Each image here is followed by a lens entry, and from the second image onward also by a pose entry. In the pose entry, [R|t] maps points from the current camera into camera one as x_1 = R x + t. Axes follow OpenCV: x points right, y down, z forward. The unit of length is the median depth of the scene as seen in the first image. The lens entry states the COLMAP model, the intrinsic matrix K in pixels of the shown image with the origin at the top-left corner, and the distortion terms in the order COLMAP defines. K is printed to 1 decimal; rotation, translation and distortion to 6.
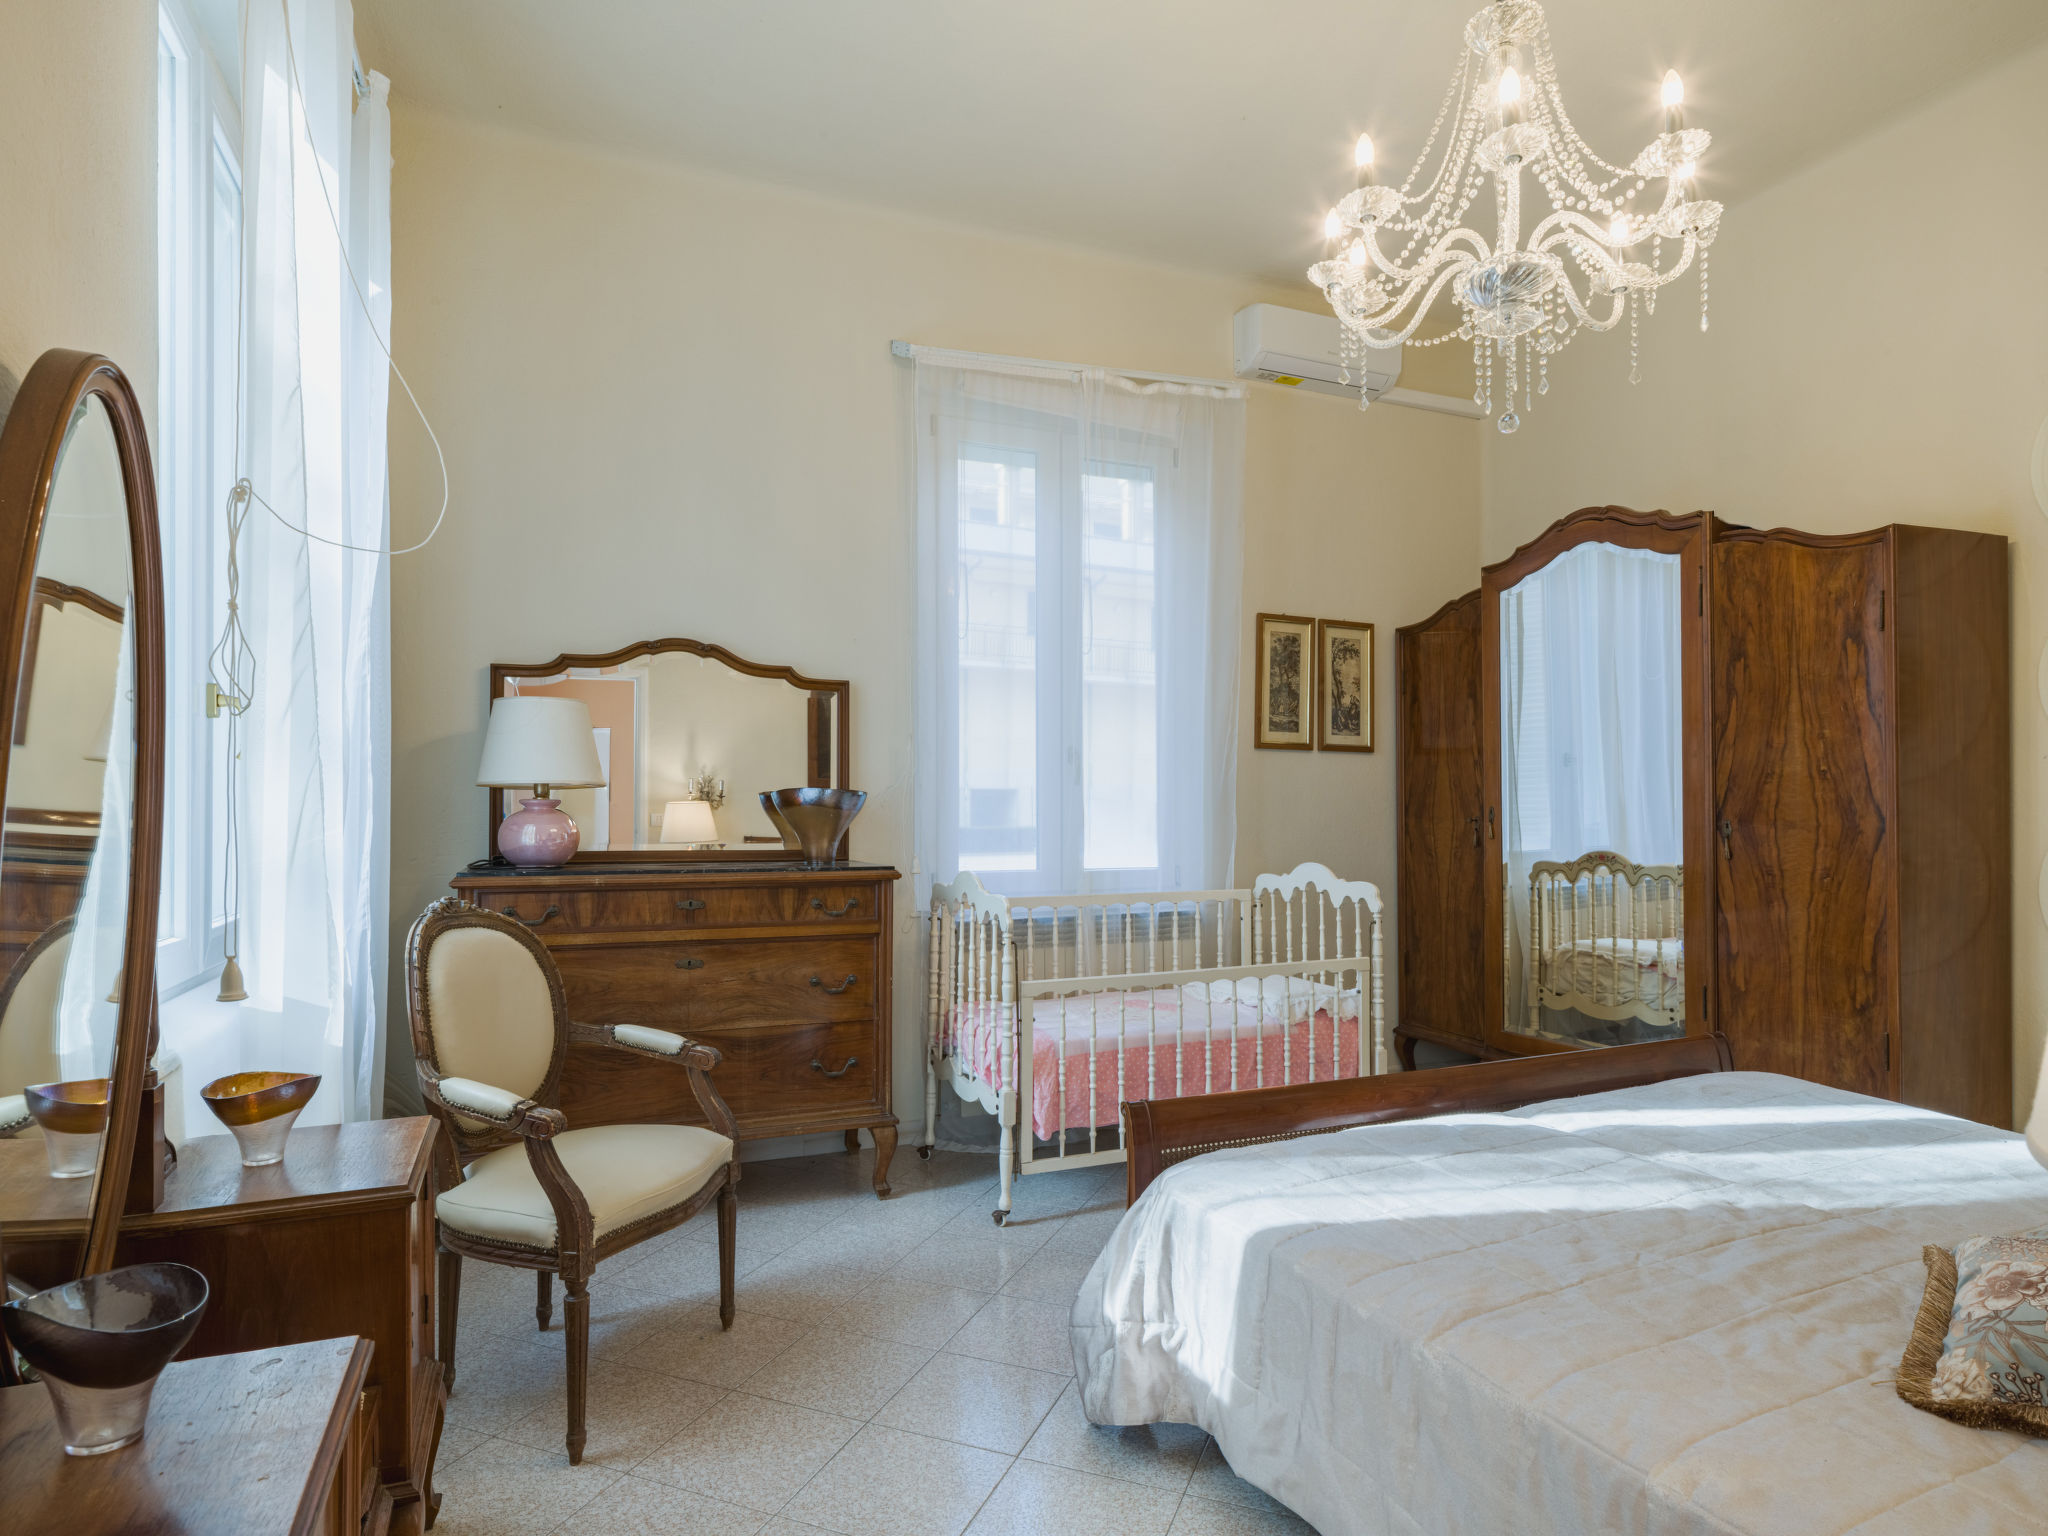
lens RADIAL K [[1133.0, 0, 1019.2], [0, 1133.0, 776.5], [0, 0, 1]] dist [0.003161, 0.001303]
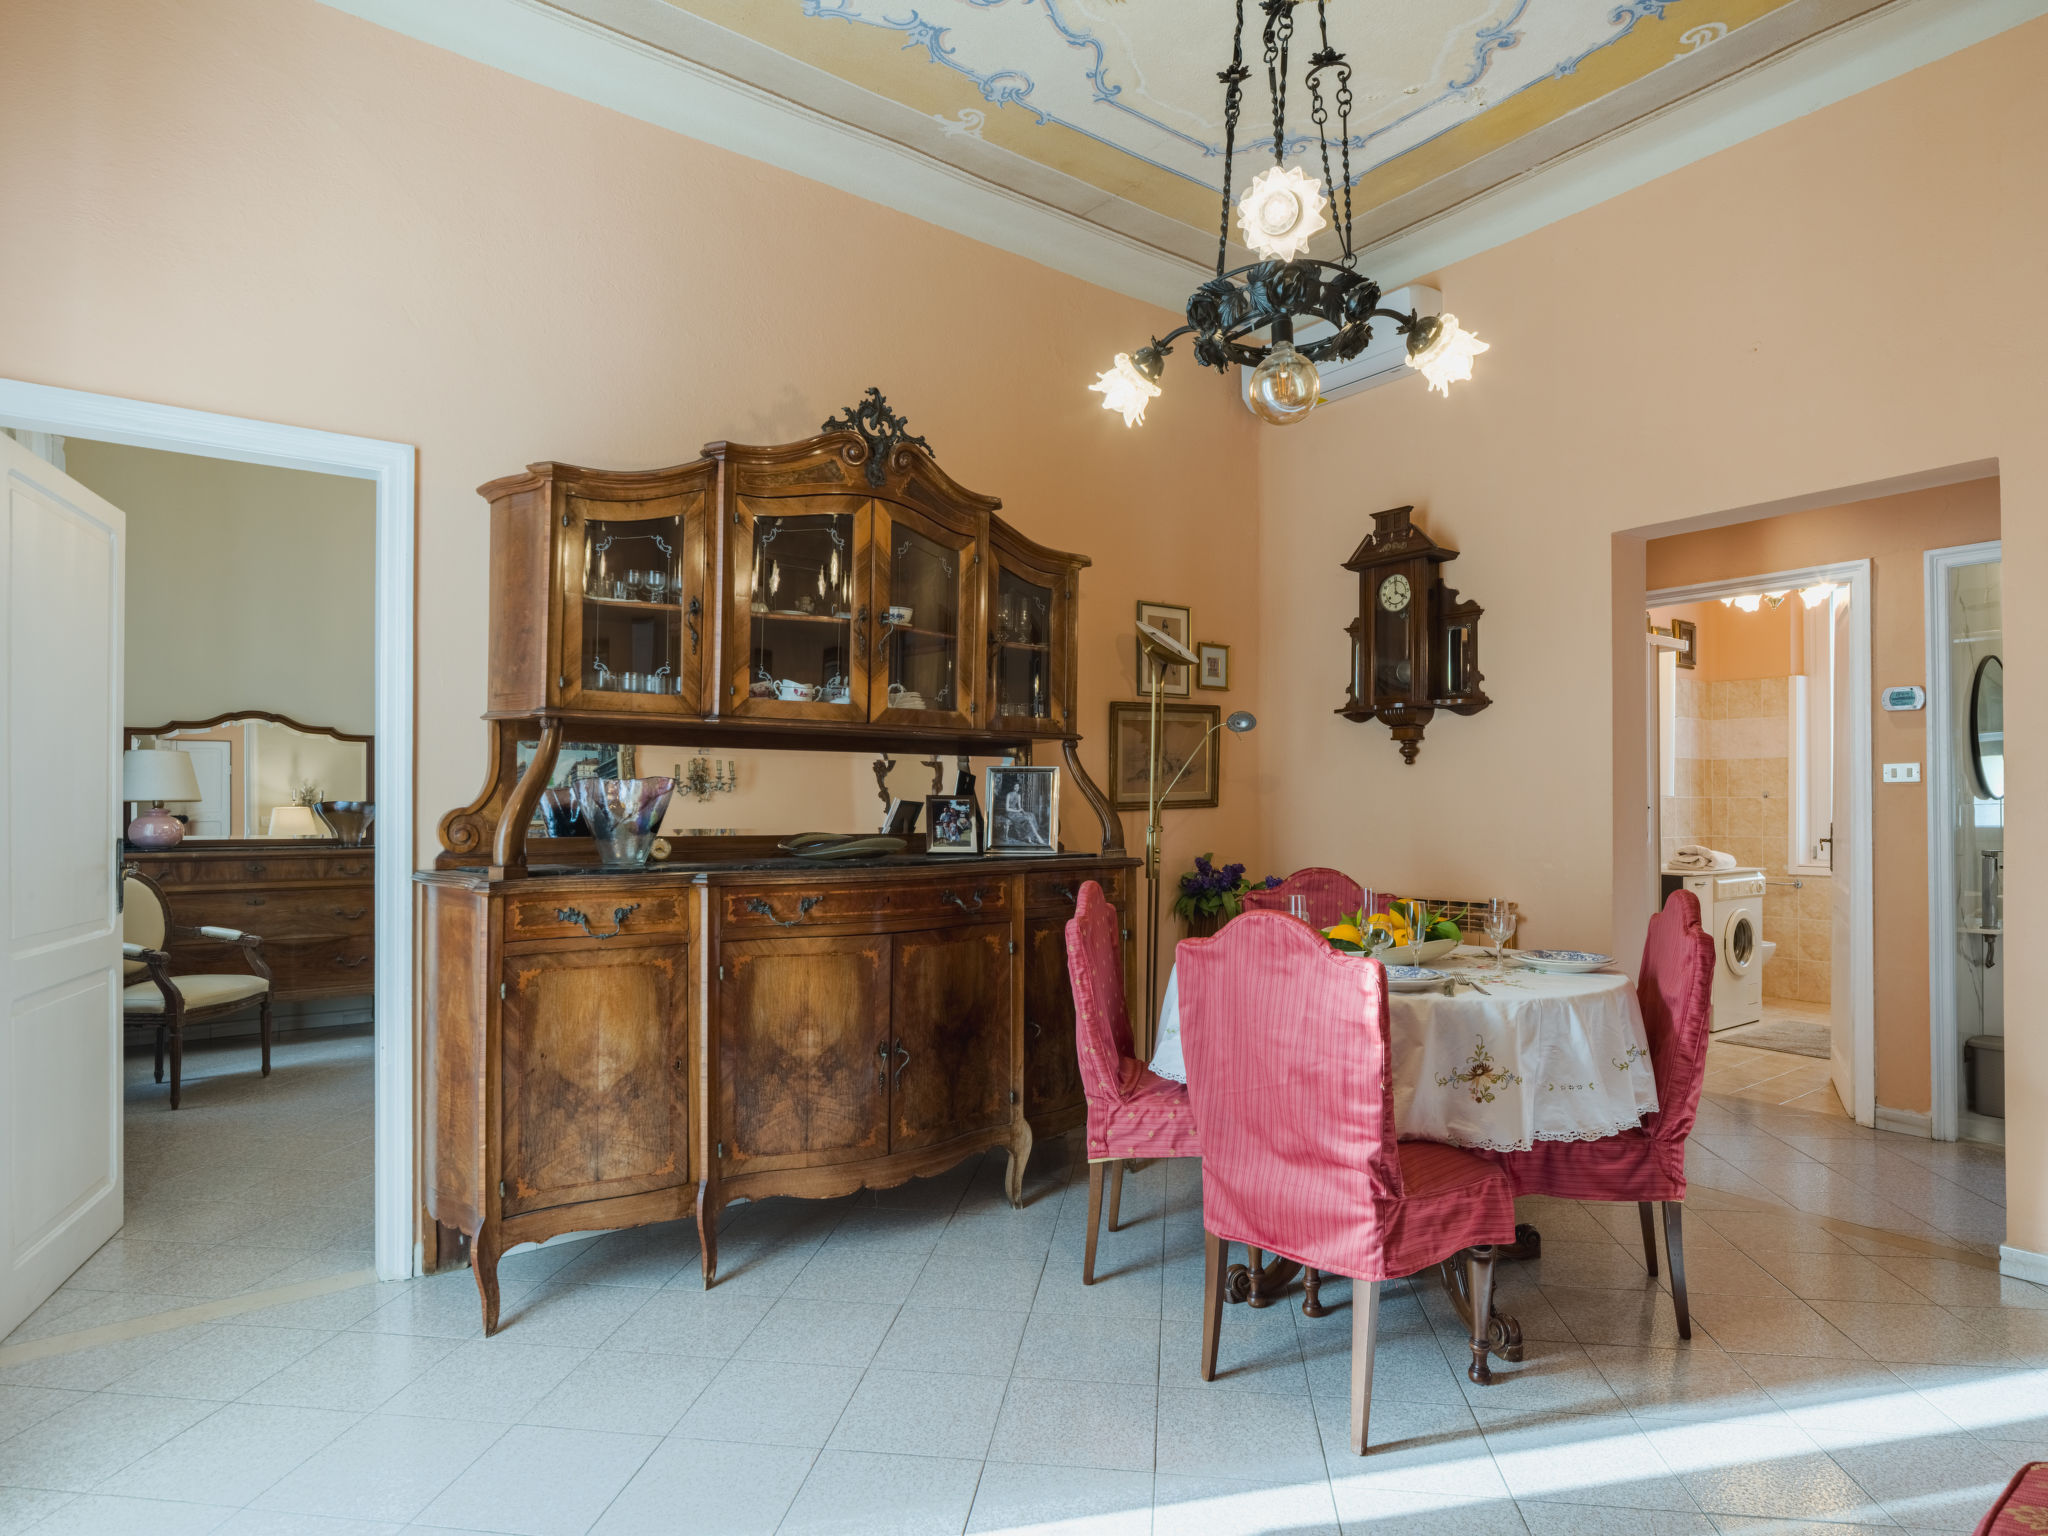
lens RADIAL K [[1133.0, 0, 1019.7], [0, 1133.0, 786.8], [0, 0, 1]] dist [0.003161, 0.001303]
pose [[0.969682, 0.001007, 0.244369, 0.512020], [-0.003473, 0.999947, 0.009658, -0.041493], [-0.244347, -0.010214, 0.969634, -1.189319]]
